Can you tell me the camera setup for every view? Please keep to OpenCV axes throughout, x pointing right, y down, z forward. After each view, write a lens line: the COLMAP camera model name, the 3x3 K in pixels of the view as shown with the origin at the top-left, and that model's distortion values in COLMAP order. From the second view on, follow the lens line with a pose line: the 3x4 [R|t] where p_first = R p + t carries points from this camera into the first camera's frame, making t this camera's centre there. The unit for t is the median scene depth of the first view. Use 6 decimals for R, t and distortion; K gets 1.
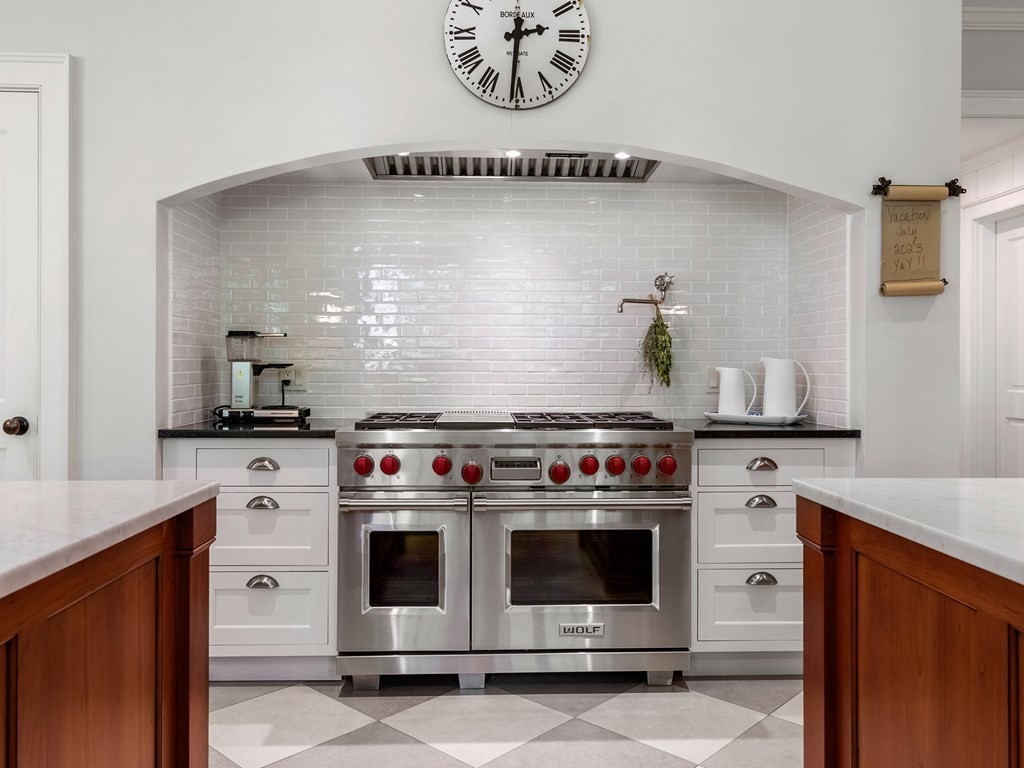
lens RADIAL K [[790.5, 0, 512.6], [0, 790.5, 375.6], [0, 0, 1]] dist [0.001165, -0.001463]
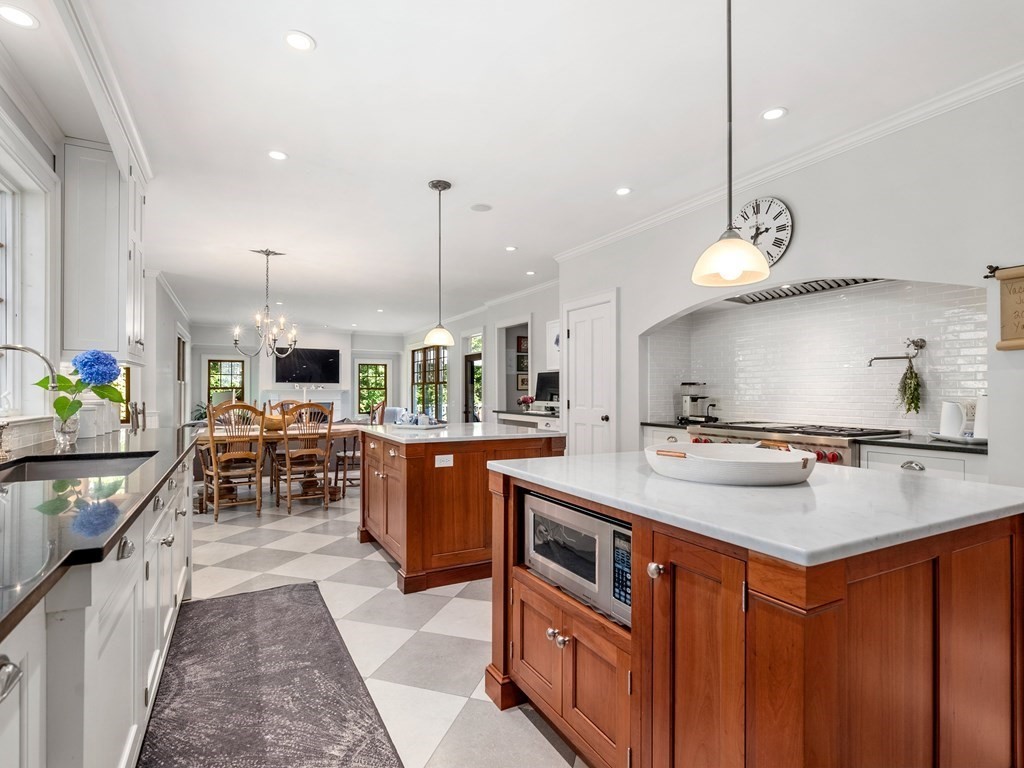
lens RADIAL K [[522.3, 0, 508.0], [0, 522.3, 392.2], [0, 0, 1]] dist [-0.003683, 0.000247]
pose [[0.432446, -0.000488, -0.901660, 0.928495], [-0.010737, 0.999926, -0.005691, -0.015892], [0.901596, 0.012142, 0.432409, -0.145158]]
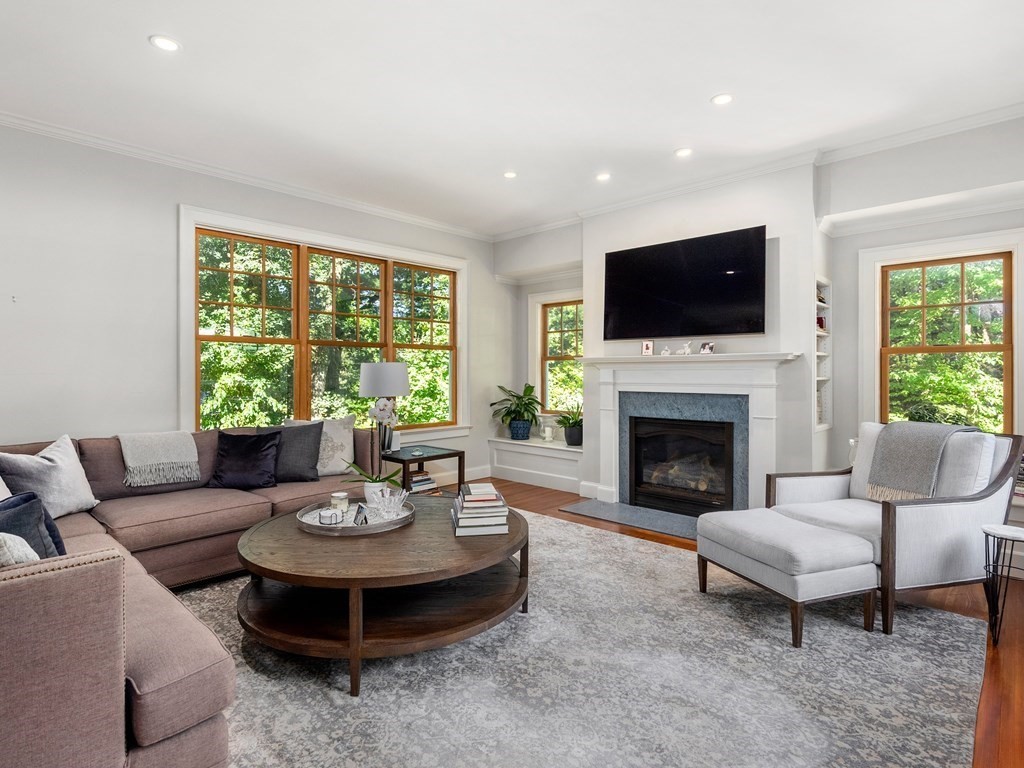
lens RADIAL K [[525.0, 0, 492.0], [0, 525.0, 385.1], [0, 0, 1]] dist [-0.010368, 0.004250]
pose [[-0.720632, 0.006356, -0.693289, -2.487749], [-0.010985, 0.999728, 0.020584, 0.018904], [0.693231, 0.022449, -0.720366, 1.083314]]
